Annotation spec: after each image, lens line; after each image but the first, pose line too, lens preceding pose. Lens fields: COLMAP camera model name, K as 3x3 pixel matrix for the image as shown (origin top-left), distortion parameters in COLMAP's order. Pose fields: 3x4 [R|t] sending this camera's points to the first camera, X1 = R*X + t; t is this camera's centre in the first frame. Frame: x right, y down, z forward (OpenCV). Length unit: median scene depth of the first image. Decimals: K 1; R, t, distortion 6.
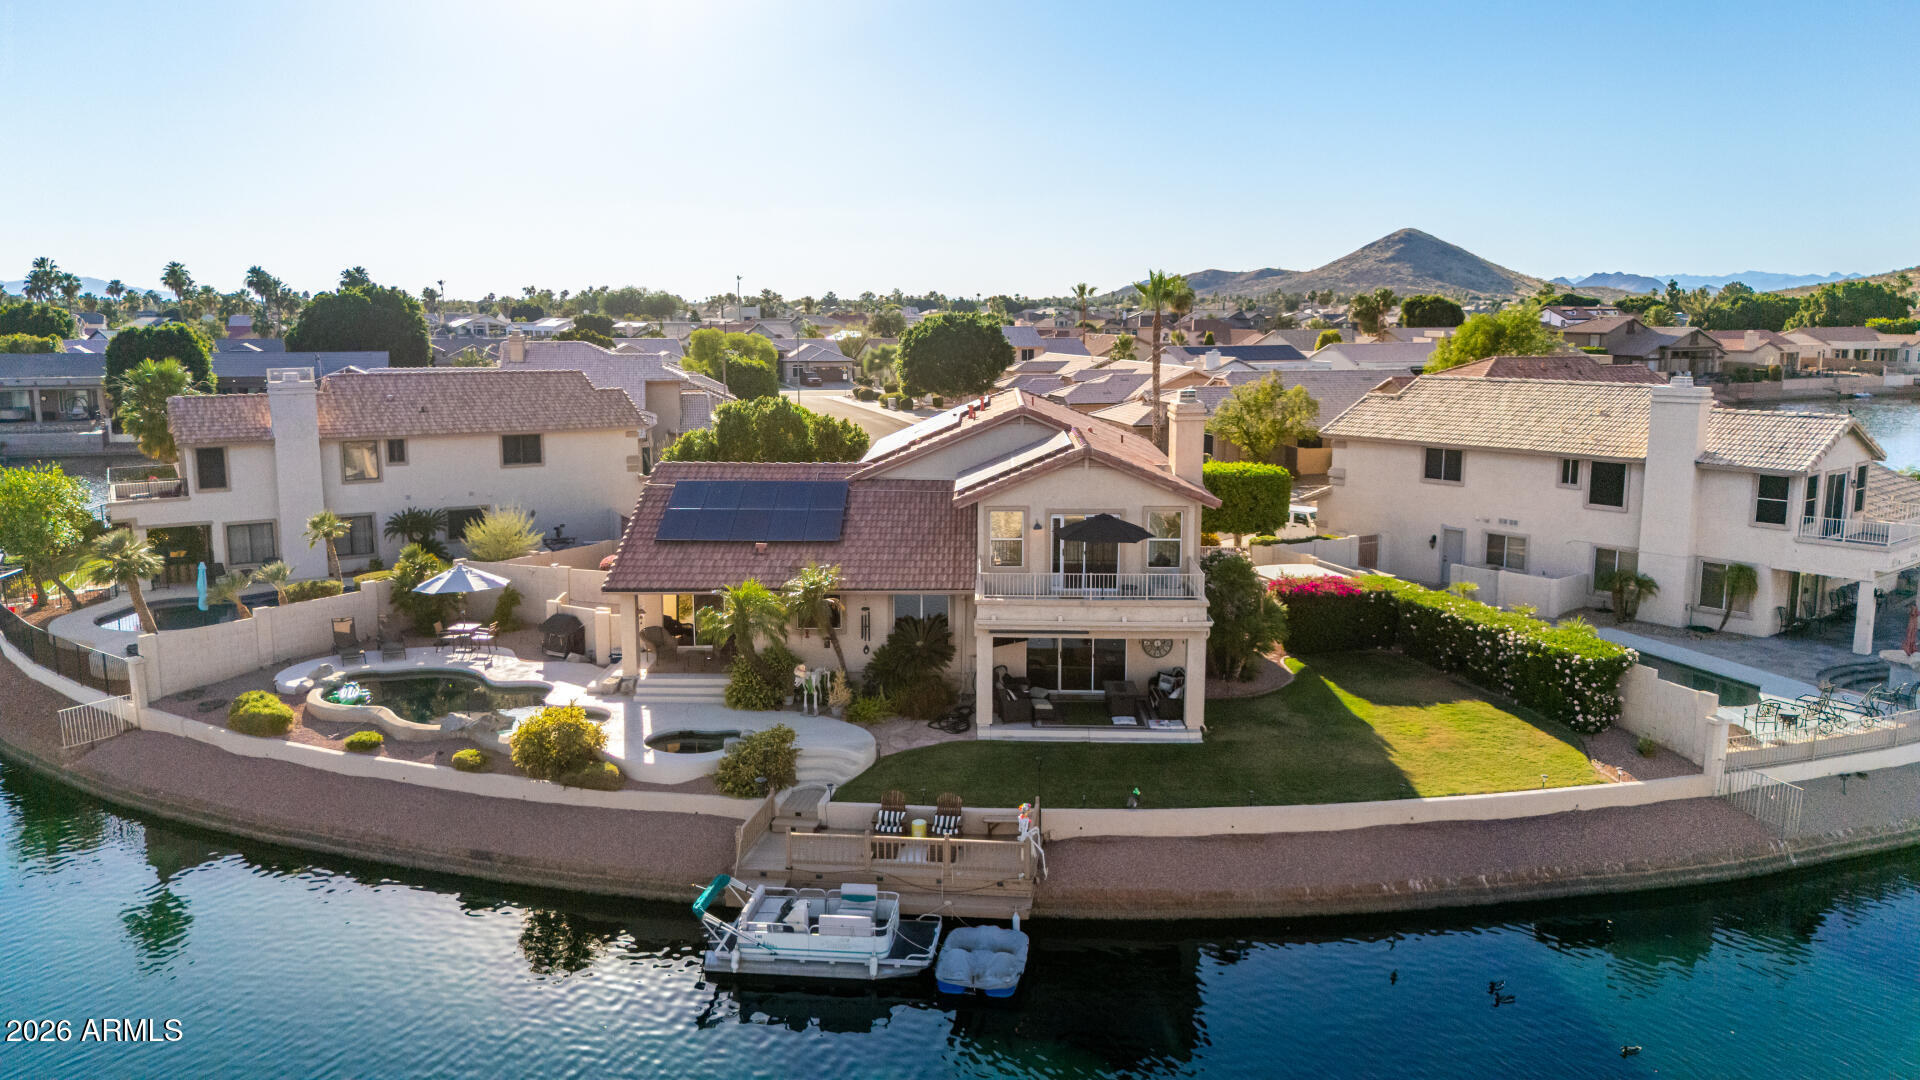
lens RADIAL K [[1418.3, 0, 955.4], [0, 1418.3, 576.1], [0, 0, 1]] dist [0.073456, -0.071774]
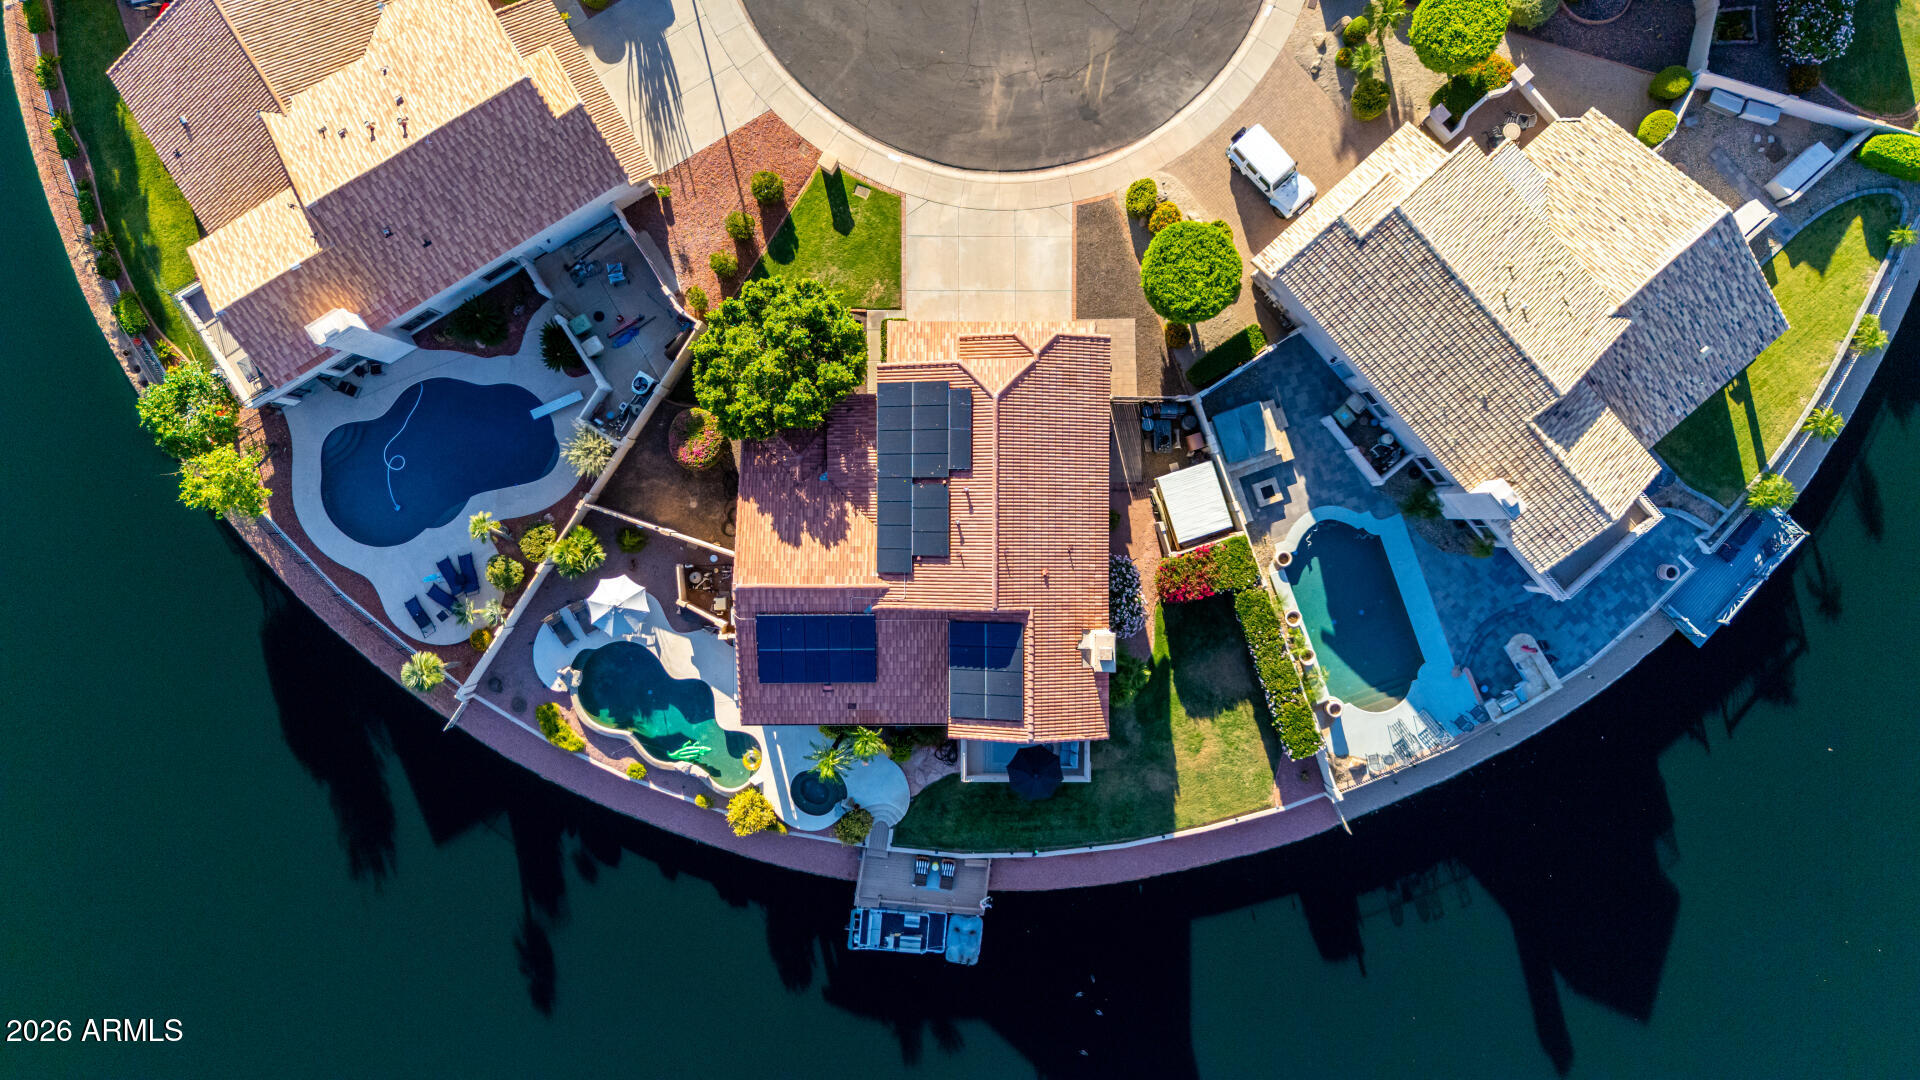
lens RADIAL K [[1418.3, 0, 955.4], [0, 1418.3, 576.1], [0, 0, 1]] dist [0.073456, -0.071774]
pose [[0.999555, -0.023809, 0.017948, -0.018797], [-0.013994, 0.156910, 0.987514, -1.660785], [-0.026328, -0.987326, 0.156507, 0.889323]]
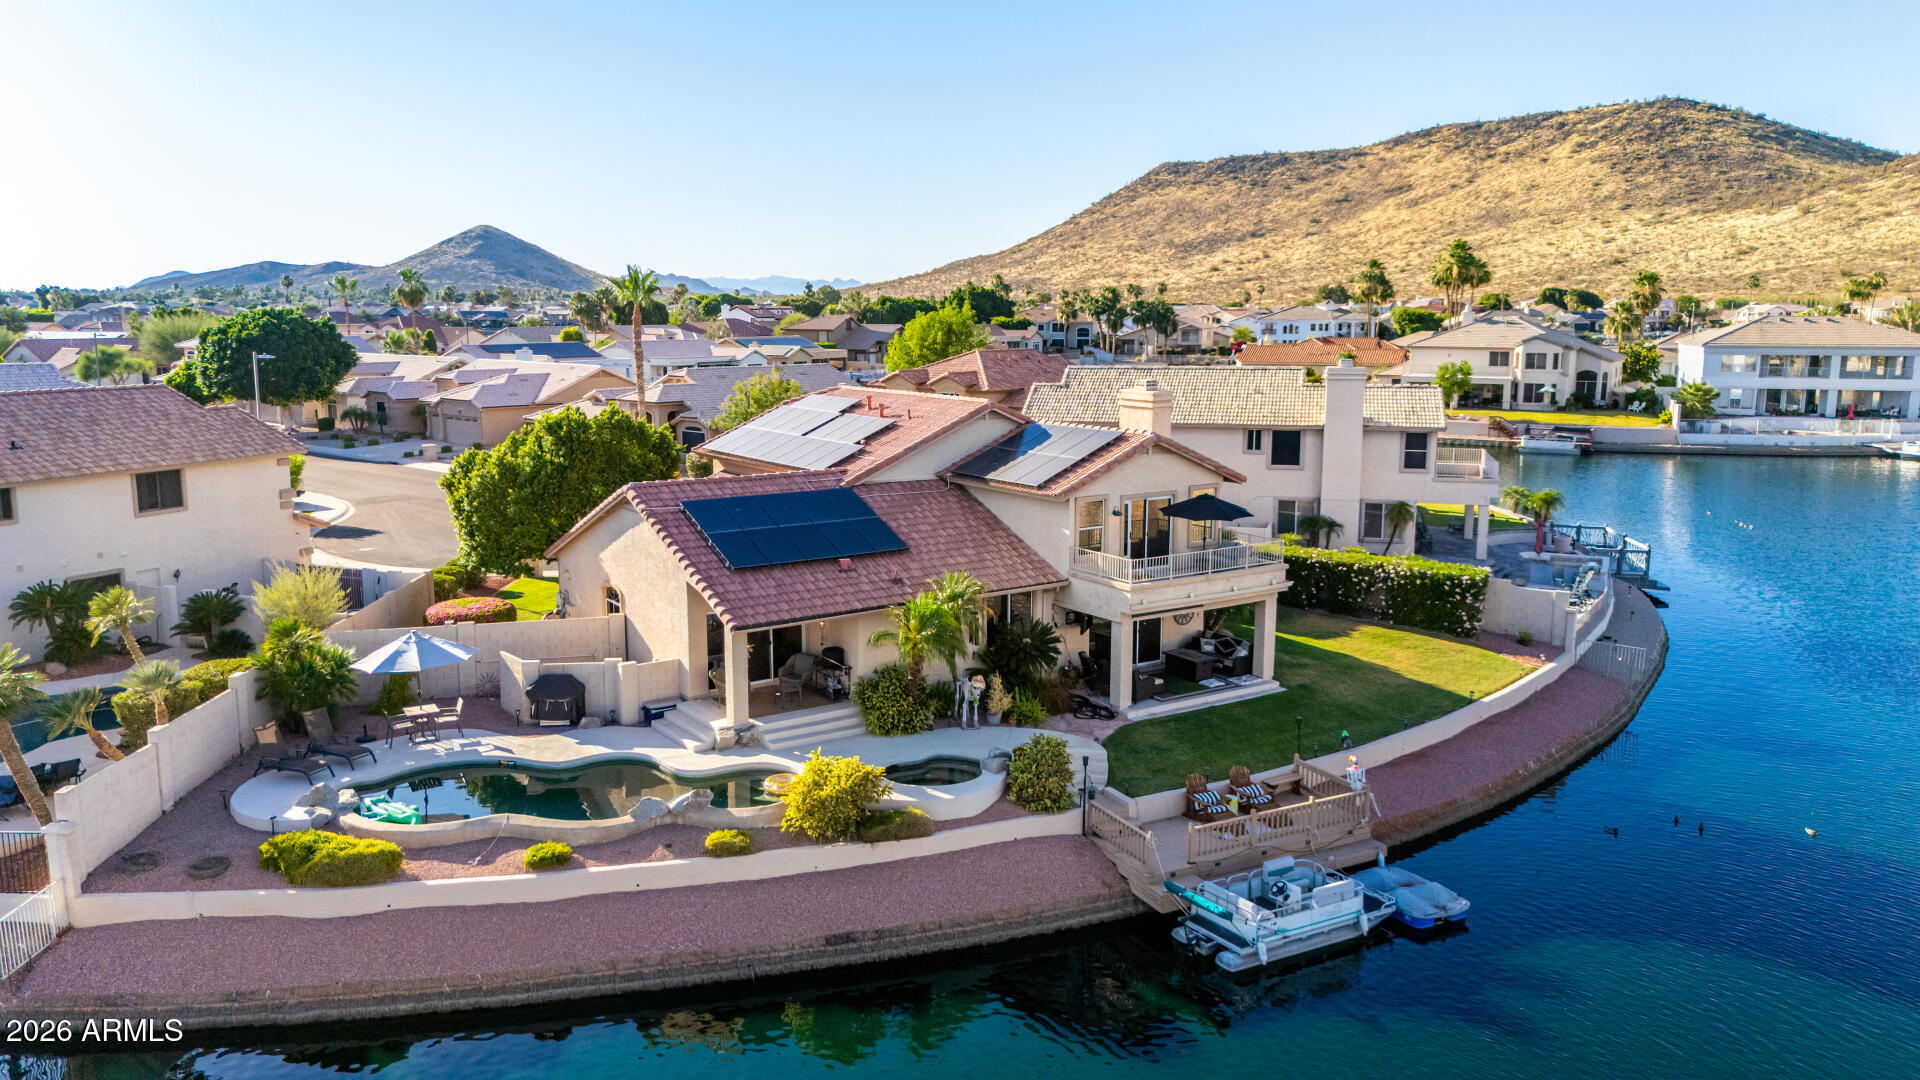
lens RADIAL K [[1408.3, 0, 949.1], [0, 1408.3, 607.9], [0, 0, 1]] dist [0.079342, -0.077487]
pose [[0.811309, -0.123899, 0.571338, -0.622017], [0.110171, 0.992177, 0.058715, -0.039154], [-0.574143, 0.015309, 0.818612, 0.216504]]
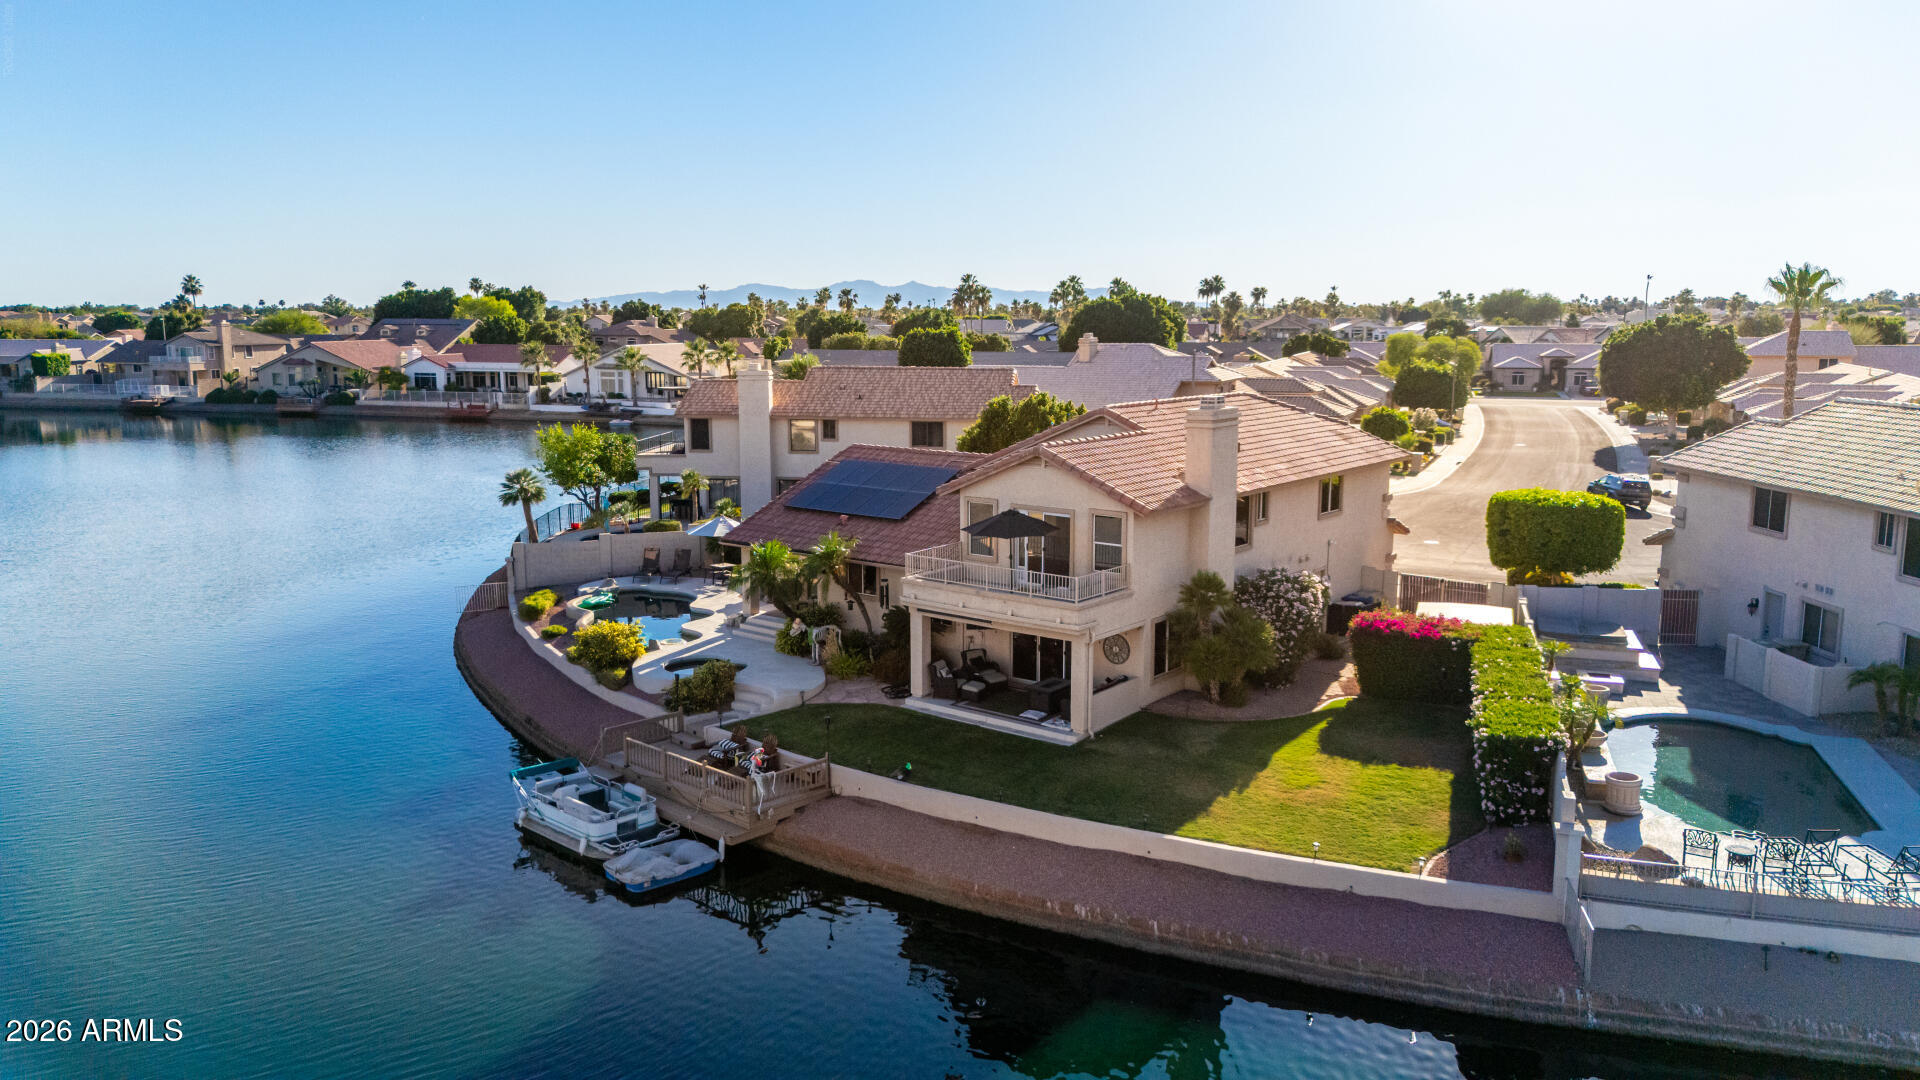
lens RADIAL K [[1418.3, 0, 955.4], [0, 1418.3, 576.1], [0, 0, 1]] dist [0.073456, -0.071774]
pose [[0.795754, 0.112661, -0.595048, 0.633494], [-0.114518, 0.992811, 0.034826, -0.025006], [0.594694, 0.040431, 0.802935, 0.134833]]
